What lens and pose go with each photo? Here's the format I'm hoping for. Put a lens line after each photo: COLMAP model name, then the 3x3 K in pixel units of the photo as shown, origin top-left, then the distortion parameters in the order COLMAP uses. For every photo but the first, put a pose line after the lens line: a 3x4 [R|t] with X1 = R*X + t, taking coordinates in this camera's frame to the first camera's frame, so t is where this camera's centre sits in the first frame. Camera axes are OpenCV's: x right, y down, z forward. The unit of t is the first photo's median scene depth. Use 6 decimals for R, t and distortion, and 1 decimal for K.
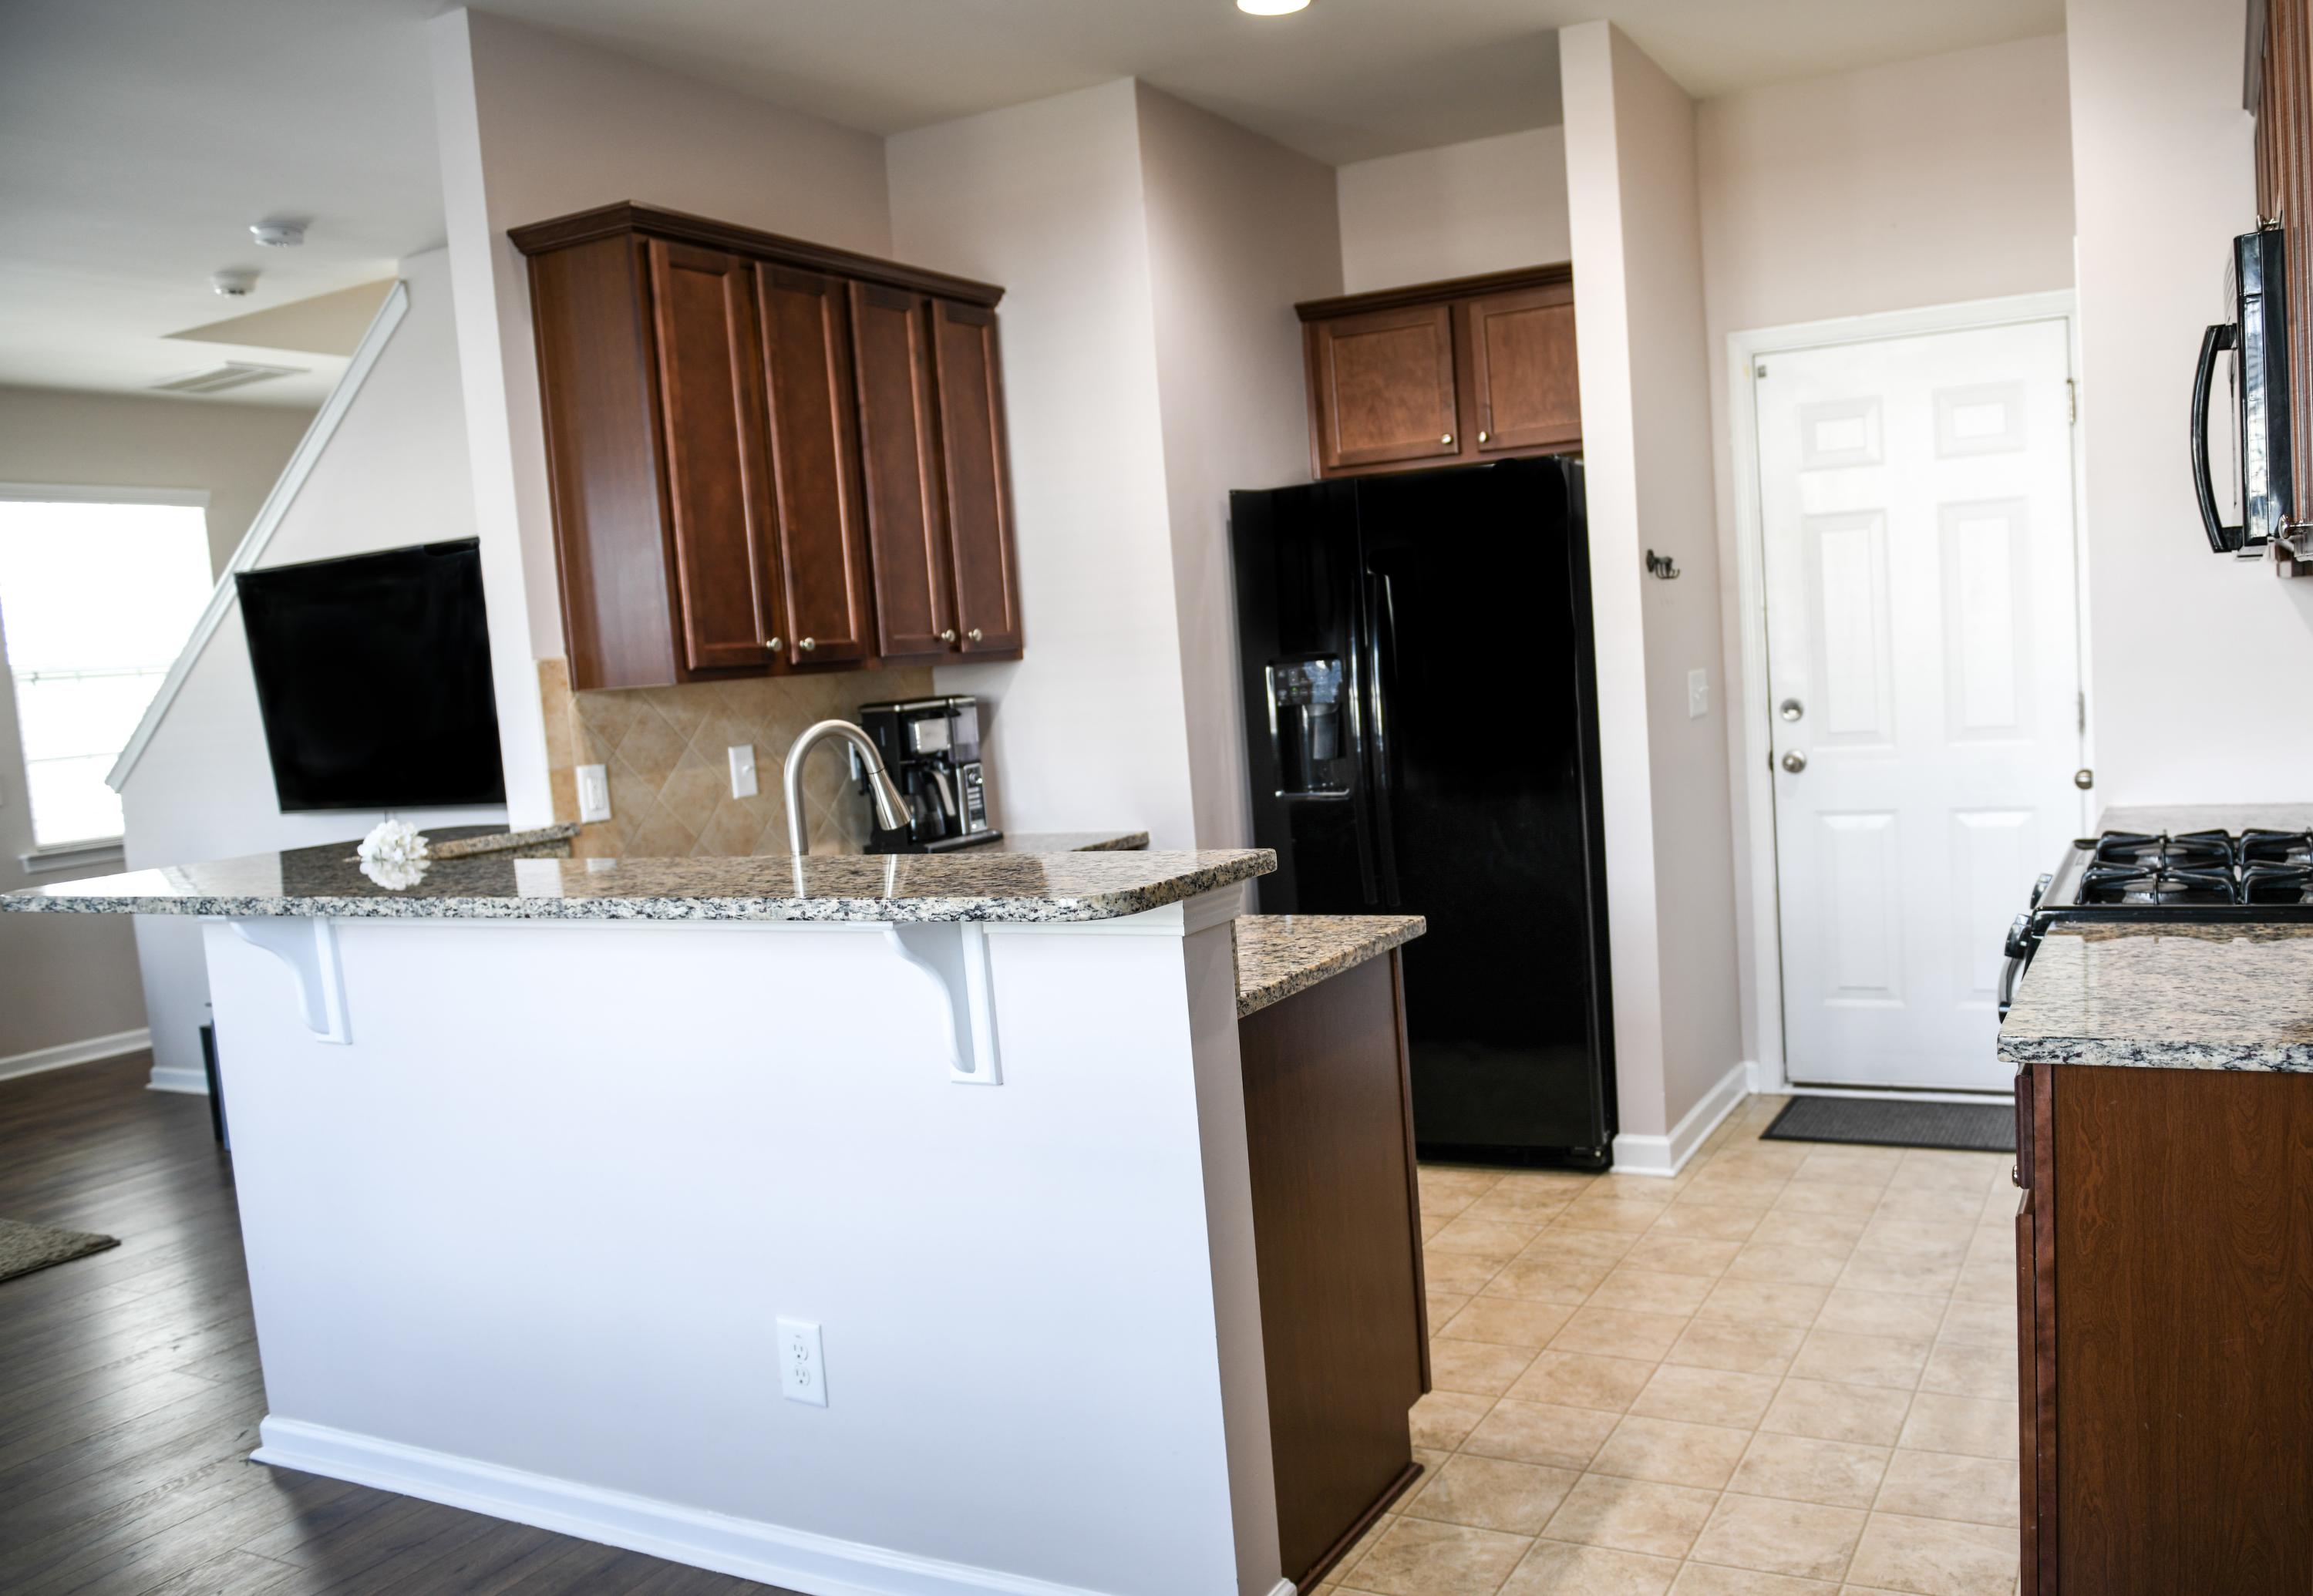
lens RADIAL K [[1855.0, 0, 1256.6], [0, 1855.0, 843.6], [0, 0, 1]] dist [-0.046563, 0.012499]
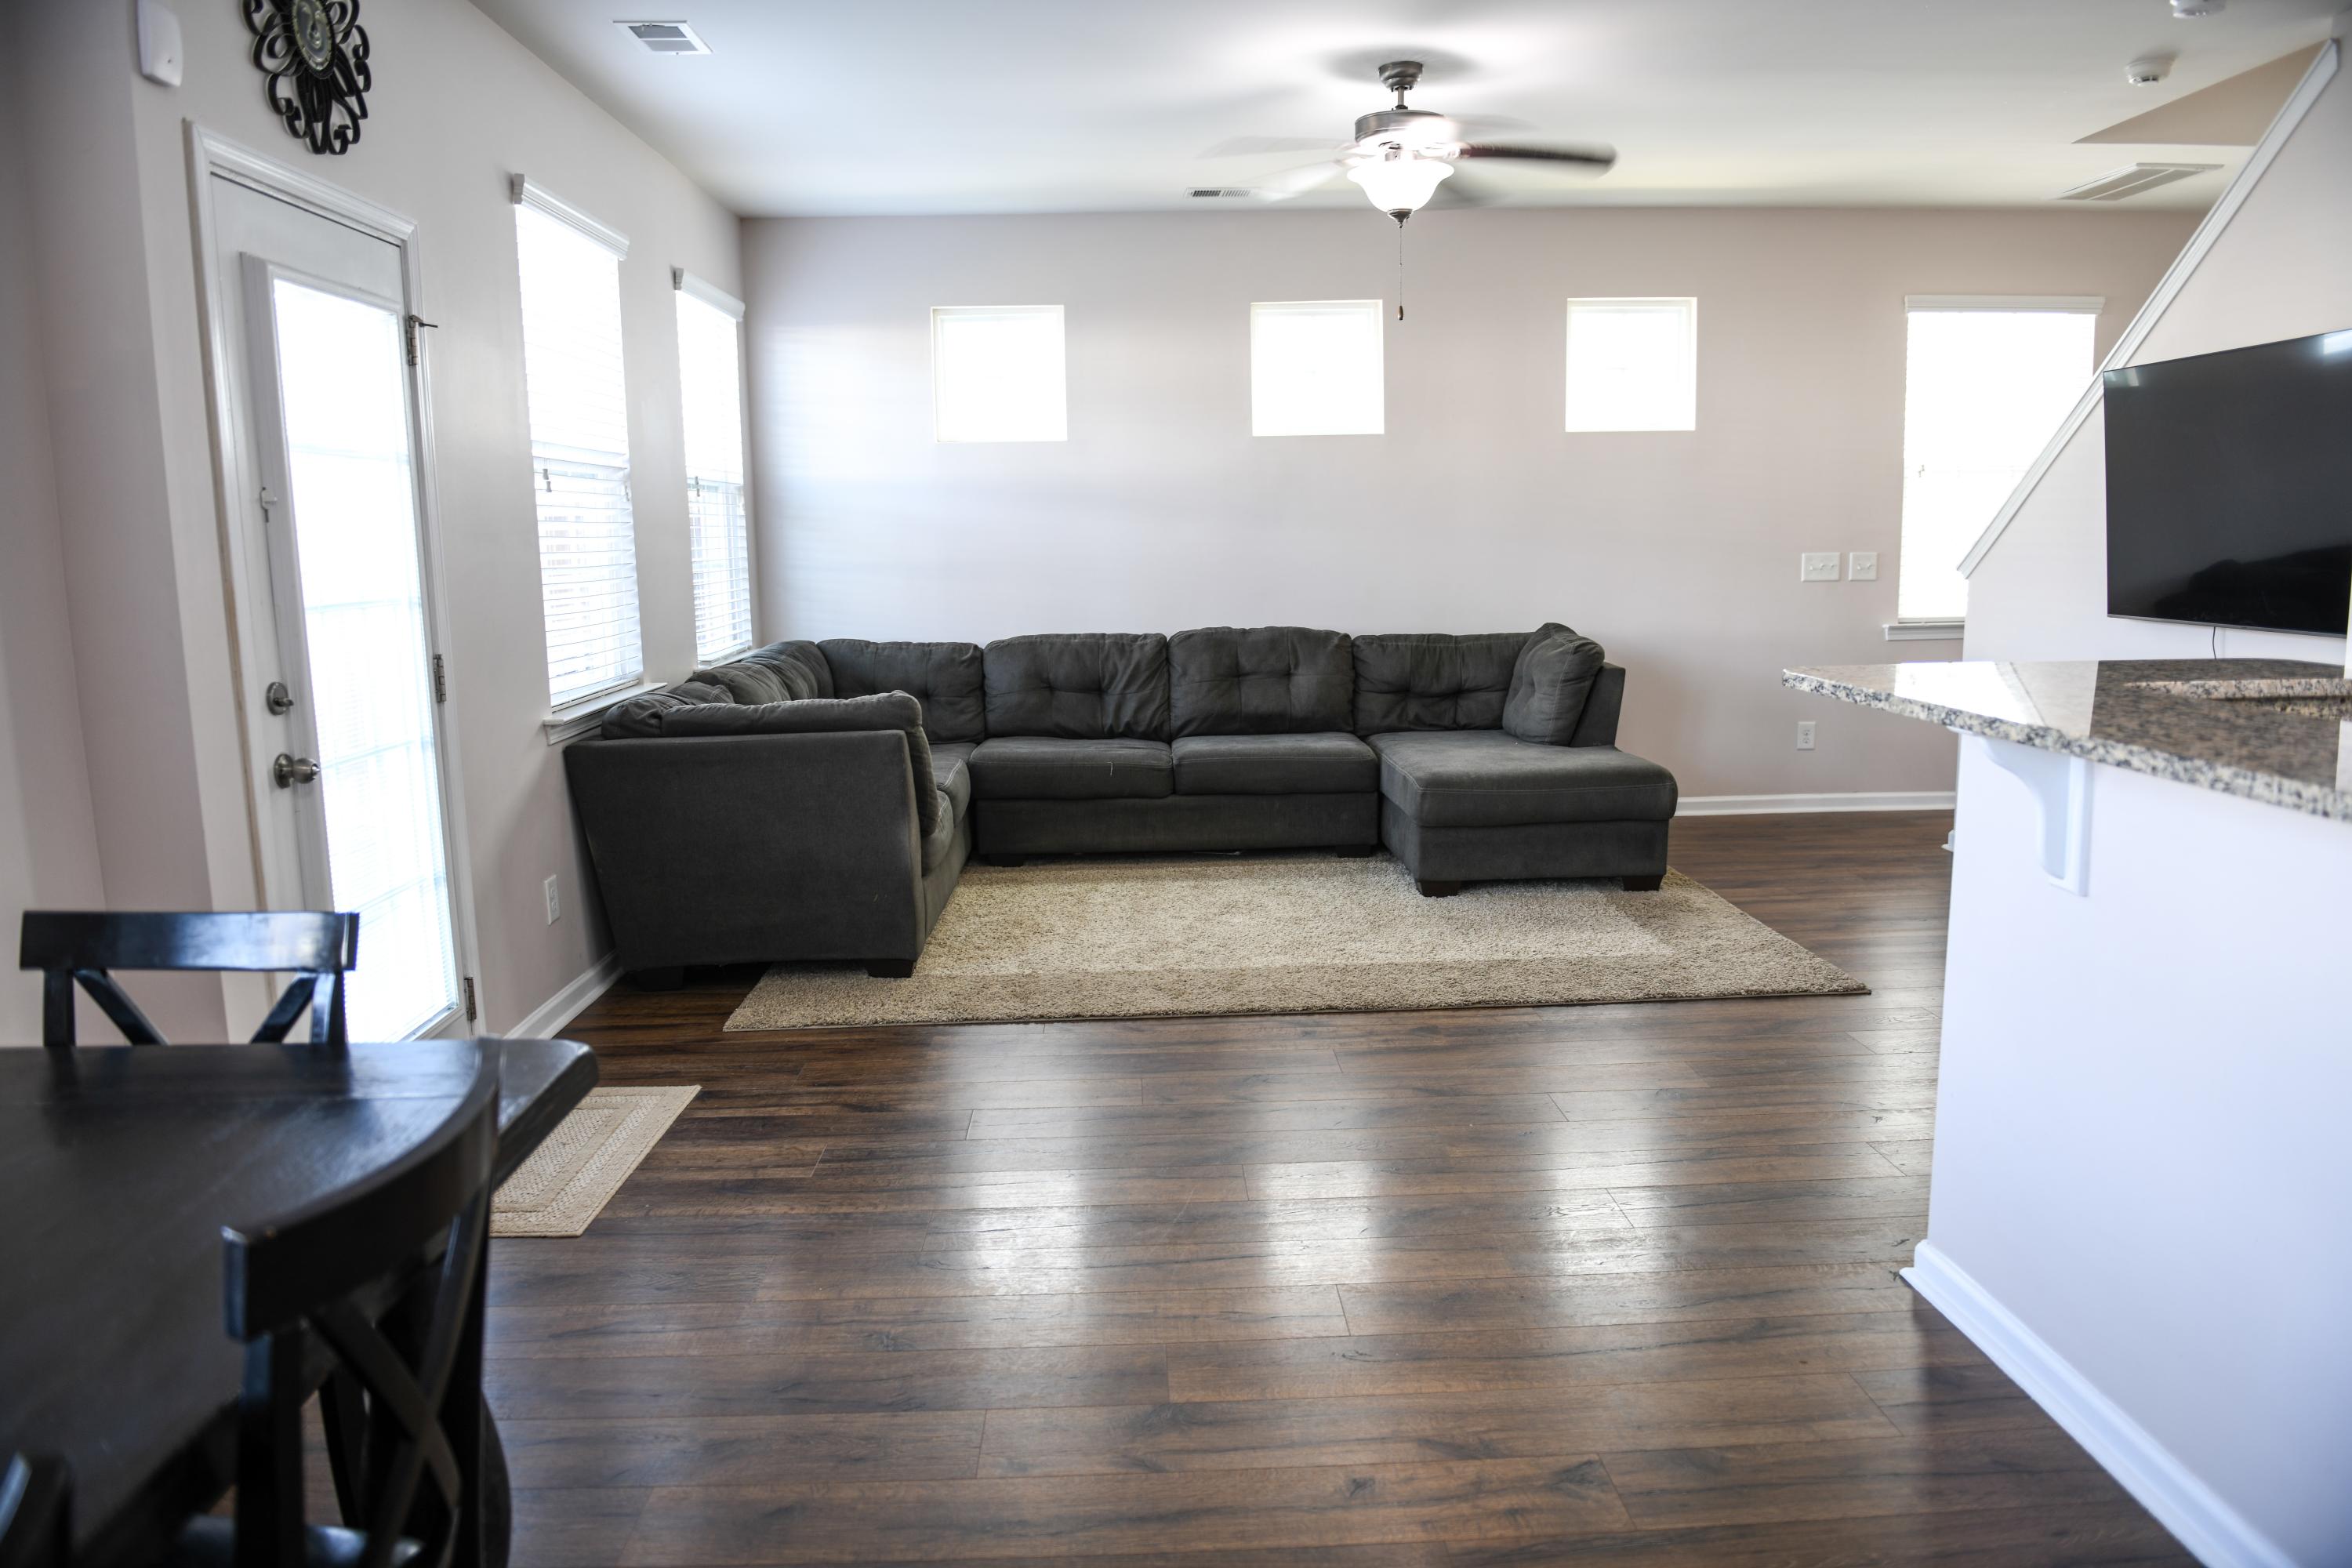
lens RADIAL K [[1604.9, 0, 1182.9], [0, 1604.9, 777.4], [0, 0, 1]] dist [-0.045879, -0.006366]
pose [[0.506275, 0.193031, -0.840491, -0.063008], [-0.113292, 0.981067, 0.157074, -0.011020], [0.854898, 0.015698, 0.518558, 0.169809]]
